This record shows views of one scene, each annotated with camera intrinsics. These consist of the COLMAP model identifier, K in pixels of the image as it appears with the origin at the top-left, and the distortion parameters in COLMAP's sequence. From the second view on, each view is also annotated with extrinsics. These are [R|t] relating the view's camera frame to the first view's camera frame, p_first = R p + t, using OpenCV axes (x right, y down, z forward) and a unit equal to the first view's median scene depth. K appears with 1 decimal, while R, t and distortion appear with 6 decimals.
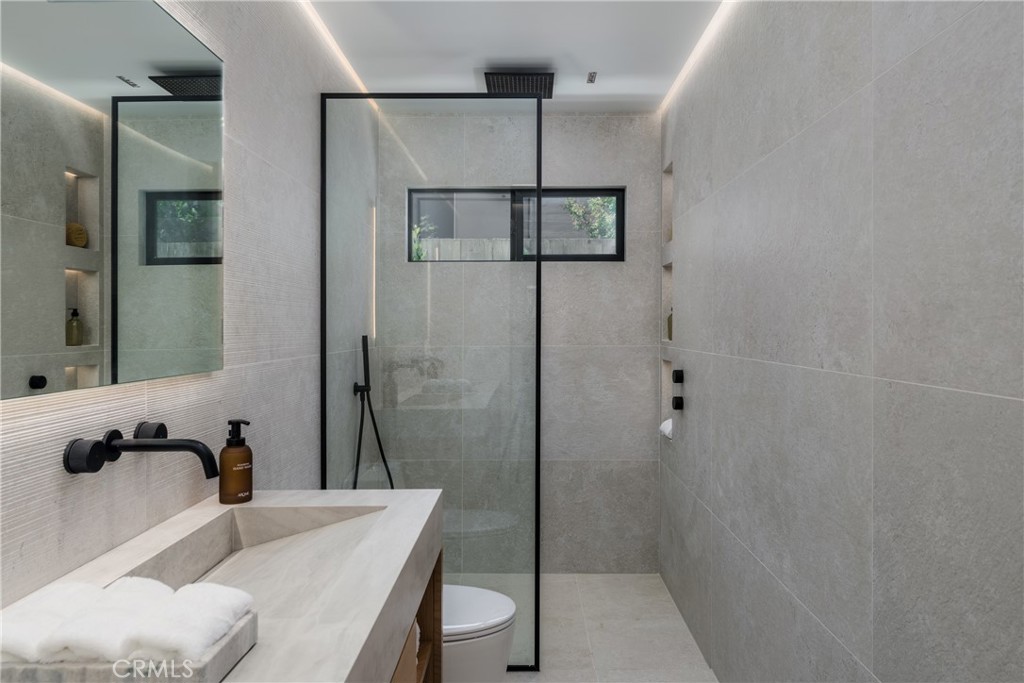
lens RADIAL K [[682.4, 0, 515.6], [0, 682.4, 315.9], [0, 0, 1]] dist [0.002041, 0.001259]
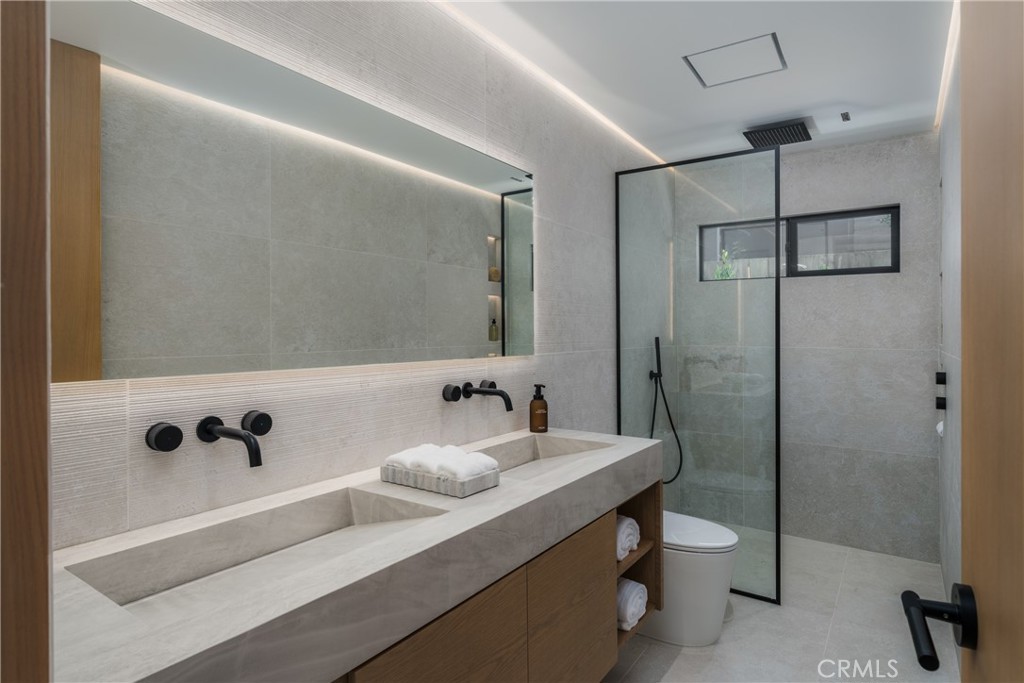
lens RADIAL K [[552.7, 0, 511.9], [0, 552.7, 328.0], [0, 0, 1]] dist [0.001133, 0.000247]
pose [[0.824650, 0.002277, -0.565639, 0.170402], [0.003569, 0.999951, 0.009228, -0.000852], [0.565633, -0.009629, 0.824601, -0.096026]]
